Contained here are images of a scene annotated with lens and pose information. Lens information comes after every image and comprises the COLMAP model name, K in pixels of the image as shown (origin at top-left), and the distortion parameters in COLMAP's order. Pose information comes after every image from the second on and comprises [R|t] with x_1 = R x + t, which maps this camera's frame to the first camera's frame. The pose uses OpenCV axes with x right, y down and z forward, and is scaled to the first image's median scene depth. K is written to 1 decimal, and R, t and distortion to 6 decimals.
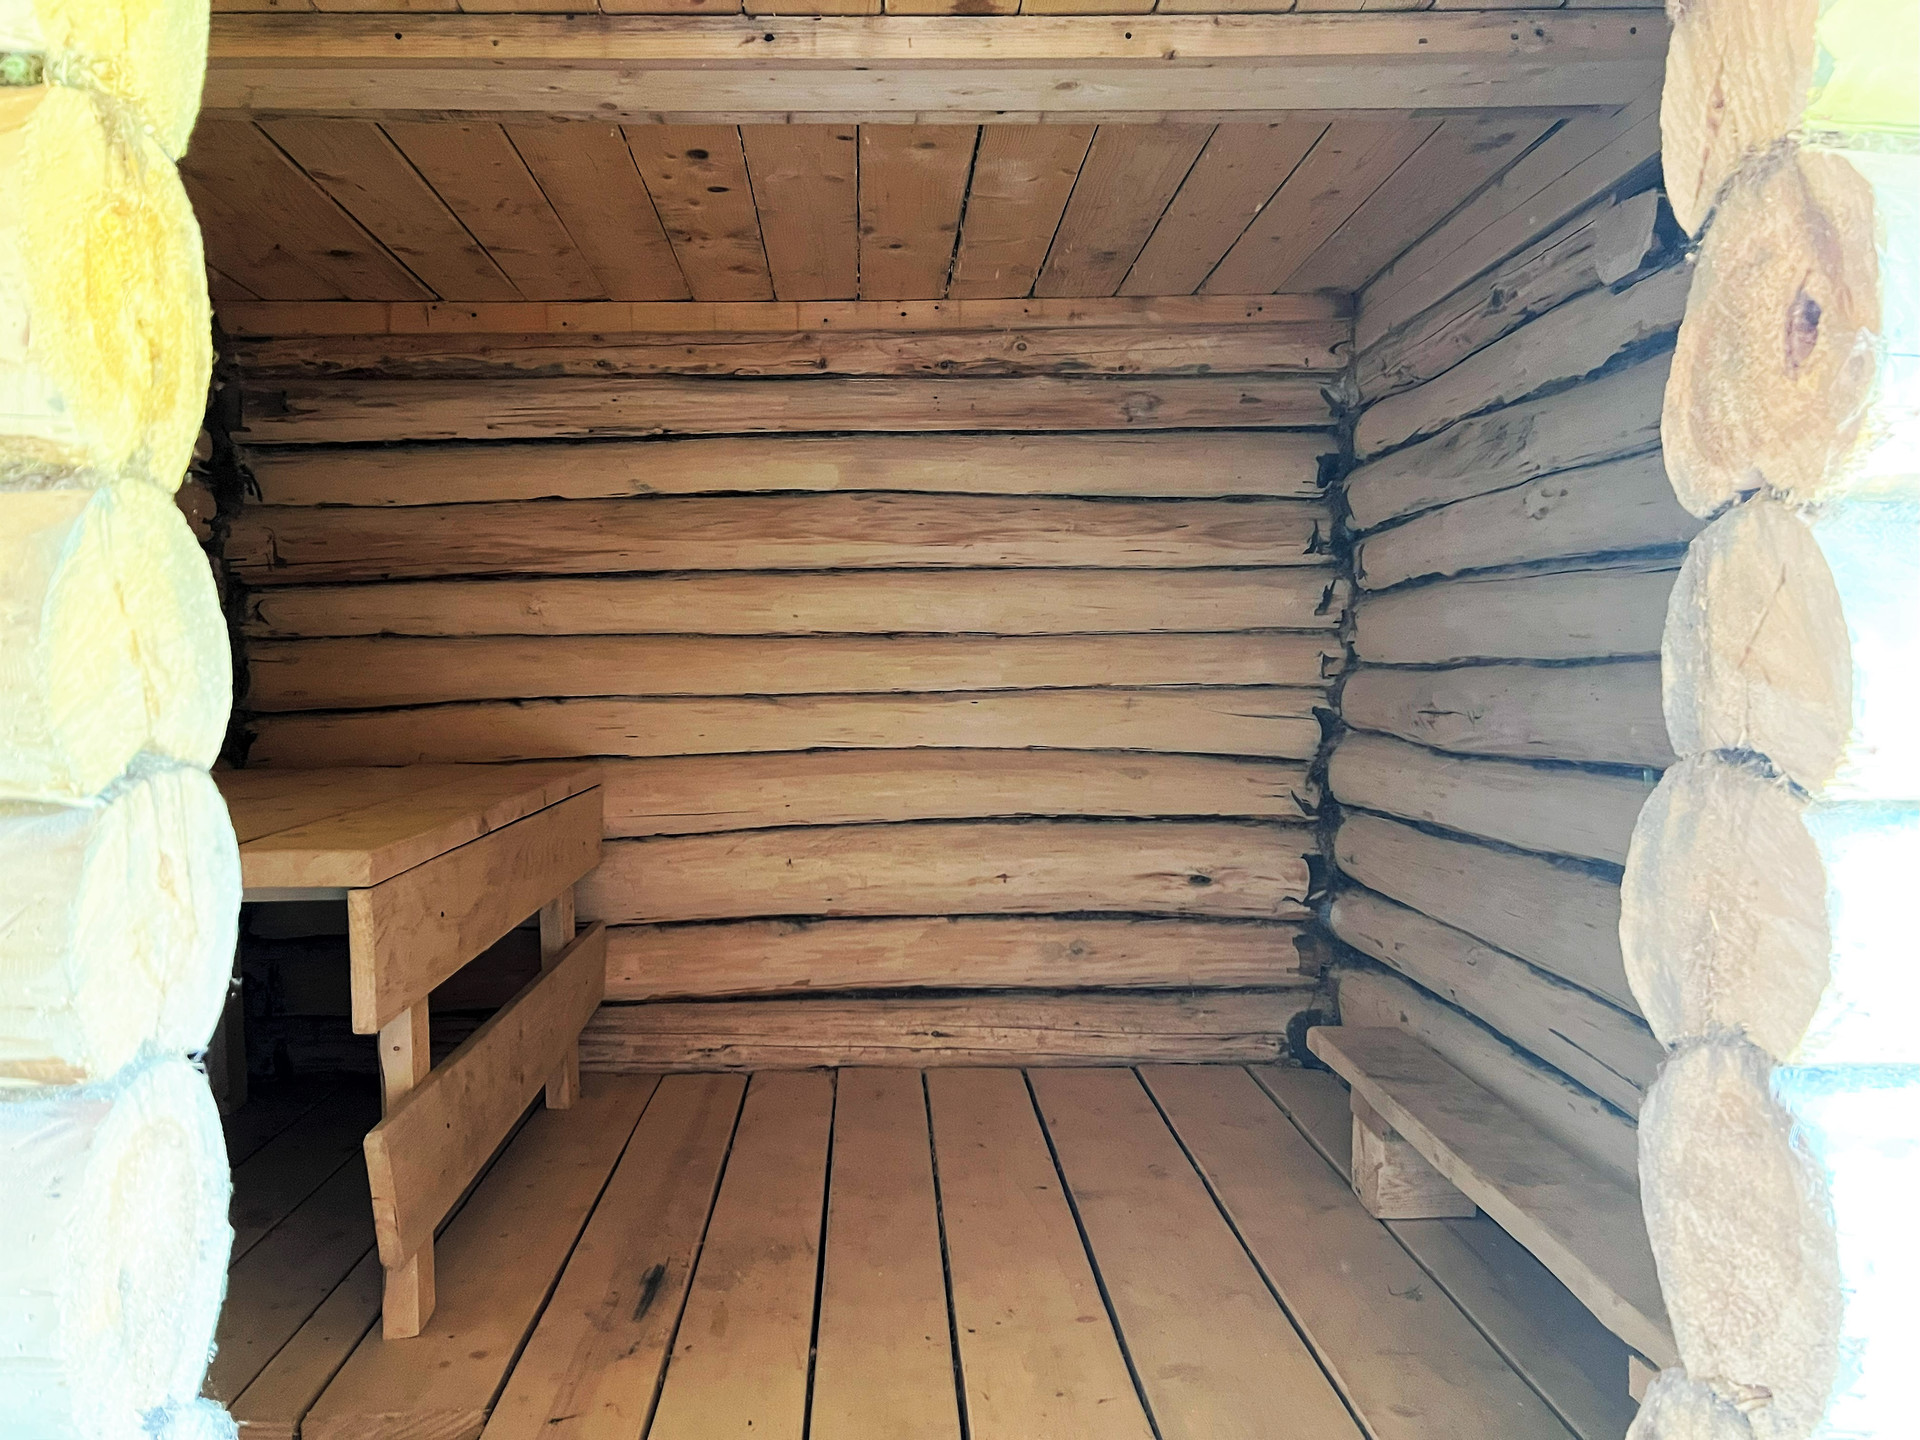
lens RADIAL K [[1461.1, 0, 940.2], [0, 1461.1, 717.9], [0, 0, 1]] dist [0.043903, -0.047694]
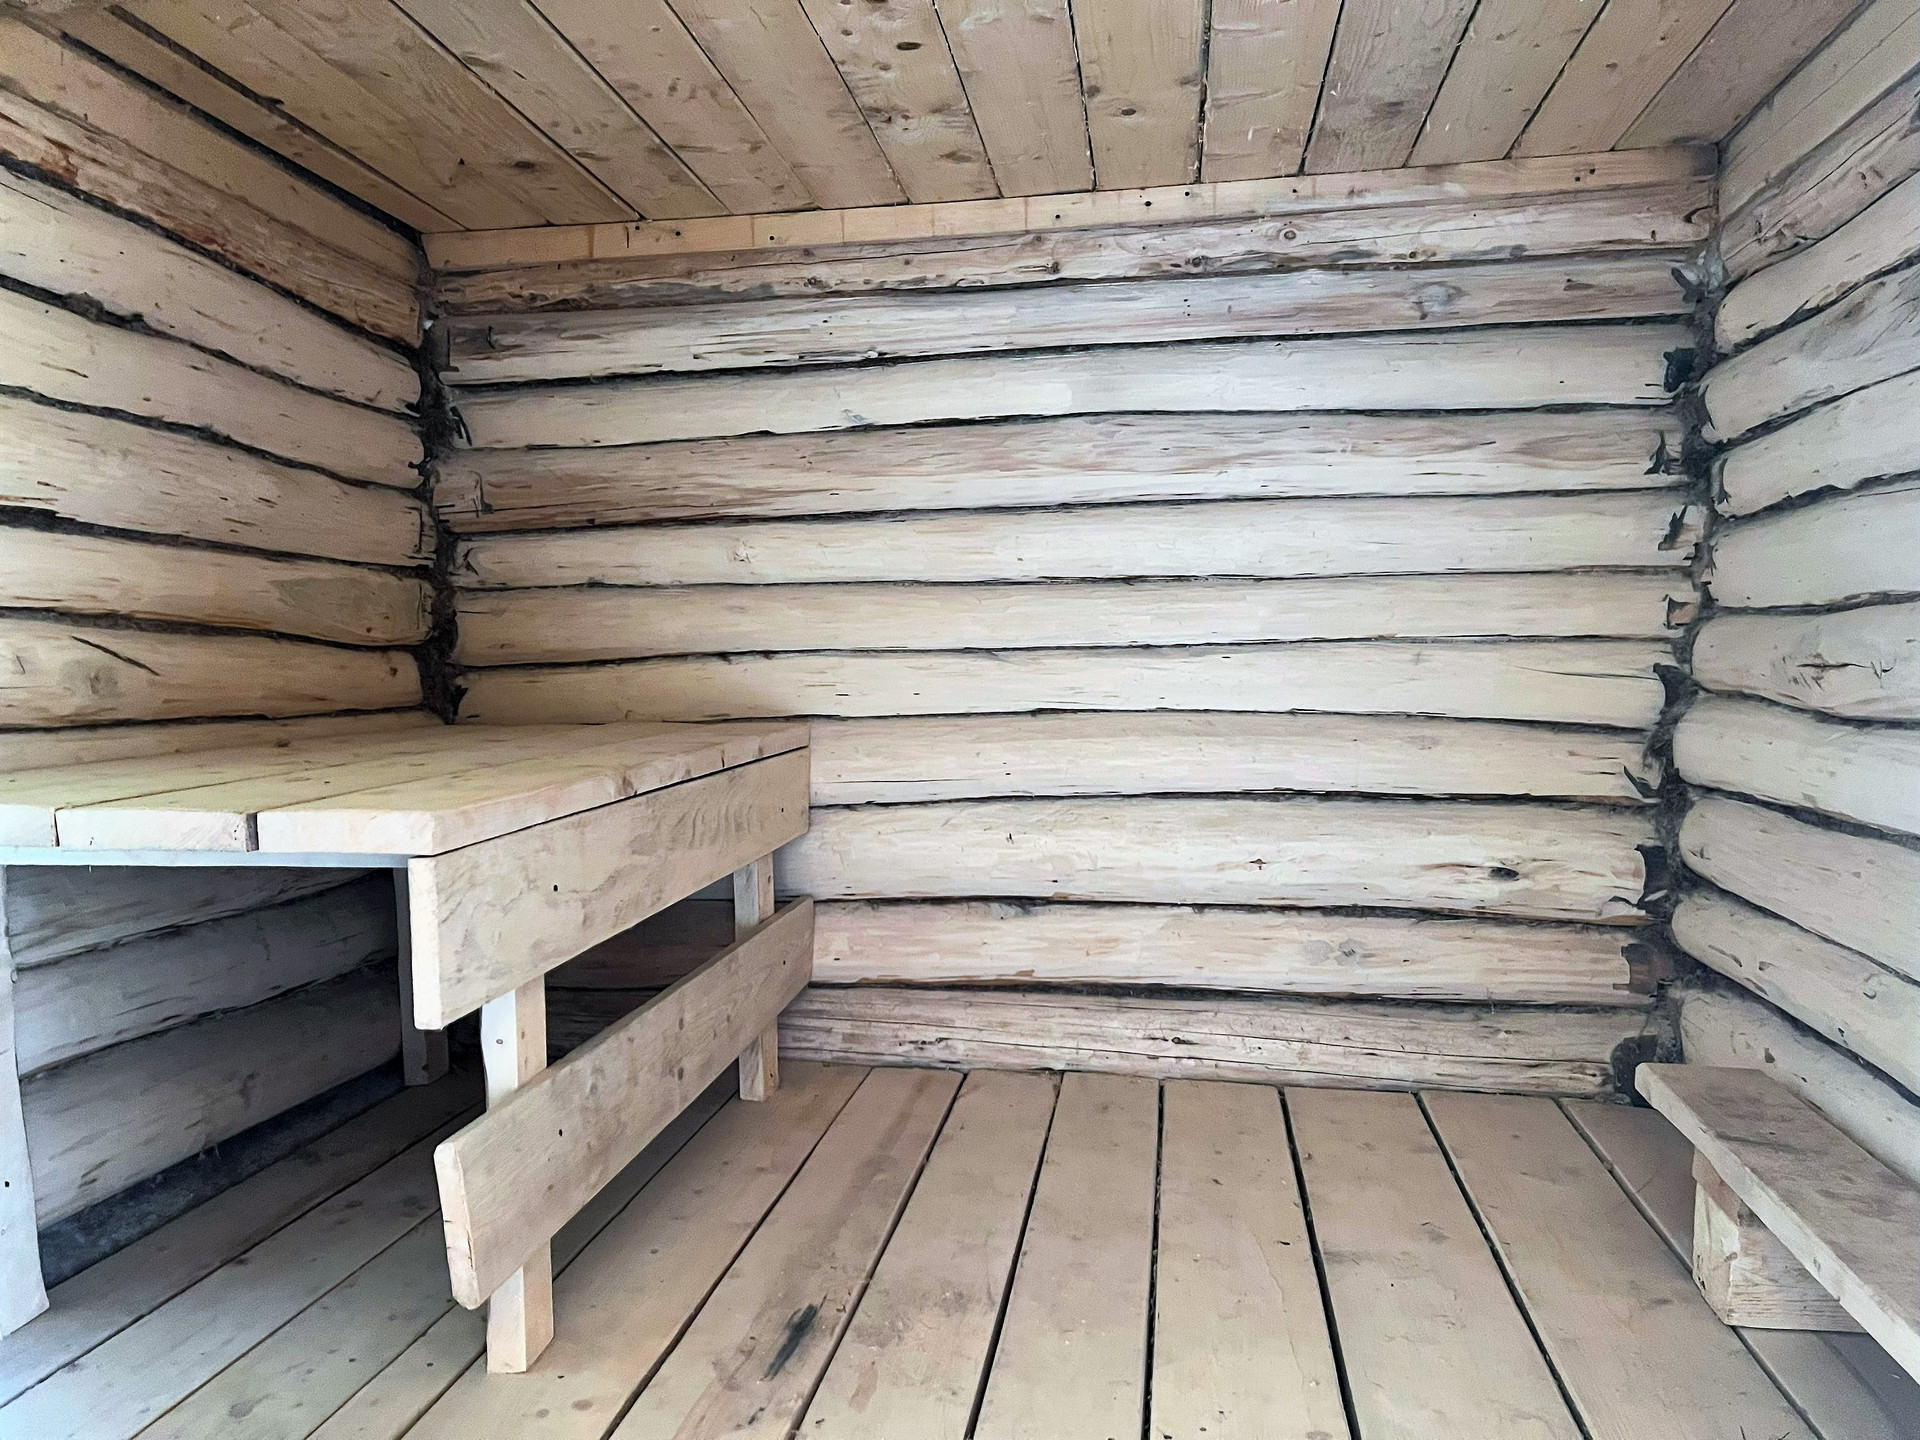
lens RADIAL K [[1461.1, 0, 956.7], [0, 1461.1, 724.7], [0, 0, 1]] dist [0.043903, -0.047694]
pose [[0.980370, 0.011223, -0.196848, 0.037891], [-0.006796, 0.999709, 0.023148, 0.010161], [0.197051, -0.021356, 0.980161, 0.128564]]
